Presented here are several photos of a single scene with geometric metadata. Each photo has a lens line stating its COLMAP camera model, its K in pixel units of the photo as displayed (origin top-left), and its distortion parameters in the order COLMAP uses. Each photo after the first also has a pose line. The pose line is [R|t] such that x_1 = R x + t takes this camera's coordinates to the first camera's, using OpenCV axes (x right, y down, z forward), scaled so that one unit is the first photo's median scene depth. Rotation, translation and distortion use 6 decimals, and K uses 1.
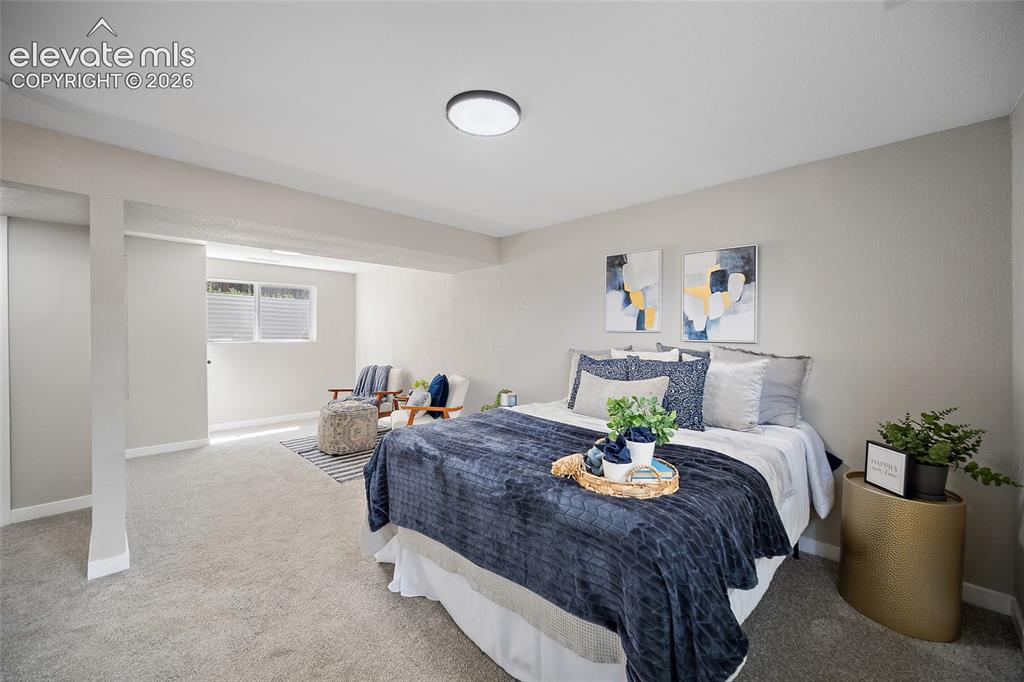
lens RADIAL K [[403.7, 0, 519.5], [0, 403.7, 339.8], [0, 0, 1]] dist [0.001028, -0.001147]
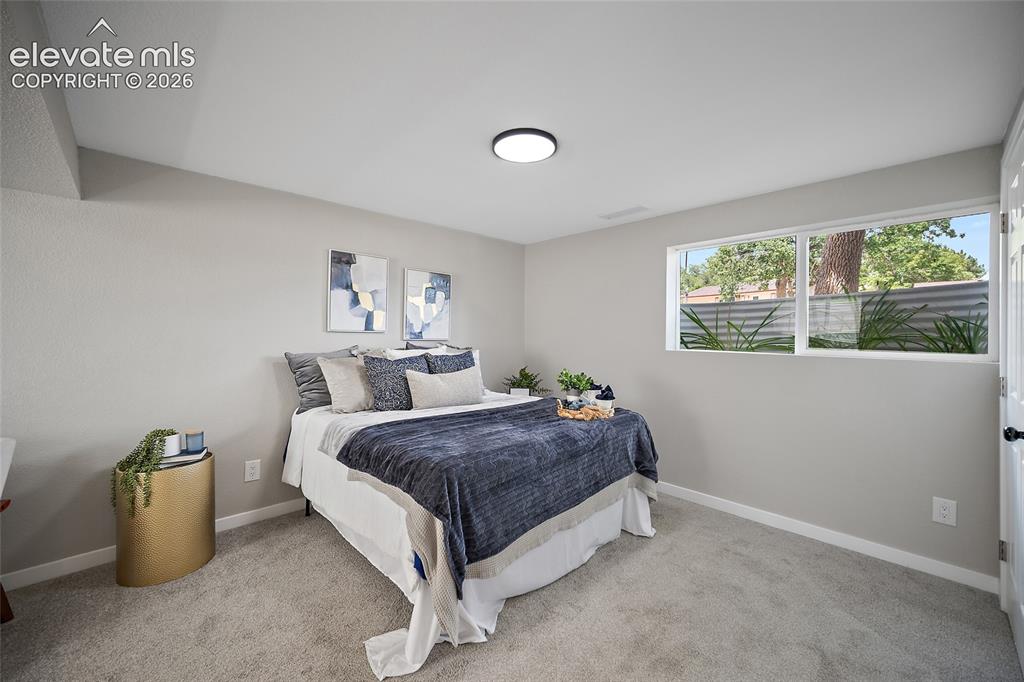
lens RADIAL K [[403.7, 0, 518.1], [0, 403.7, 337.1], [0, 0, 1]] dist [0.001028, -0.001147]
pose [[0.043064, -0.010504, 0.999017, -0.553892], [0.006116, 0.999929, 0.010250, -0.011557], [-0.999054, 0.005668, 0.043126, 0.429422]]
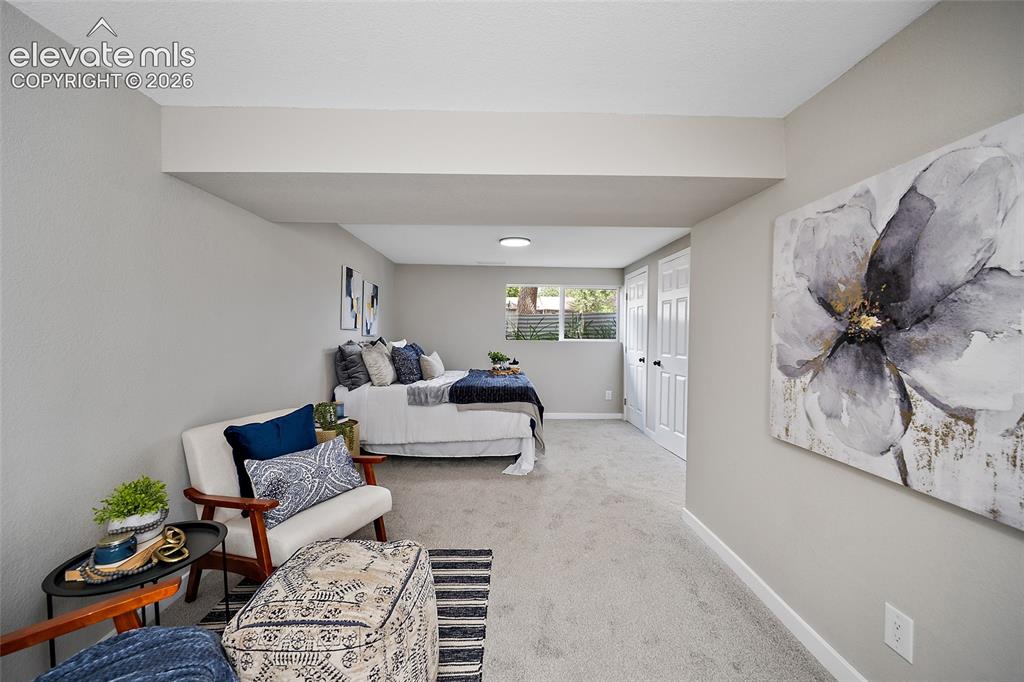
lens RADIAL K [[405.4, 0, 510.5], [0, 405.4, 334.4], [0, 0, 1]] dist [-0.002491, -0.000384]
pose [[-0.707481, -0.018690, 0.706485, -0.796816], [-0.007636, 0.999794, 0.018802, -0.024709], [-0.706691, 0.007907, -0.707478, 1.195706]]
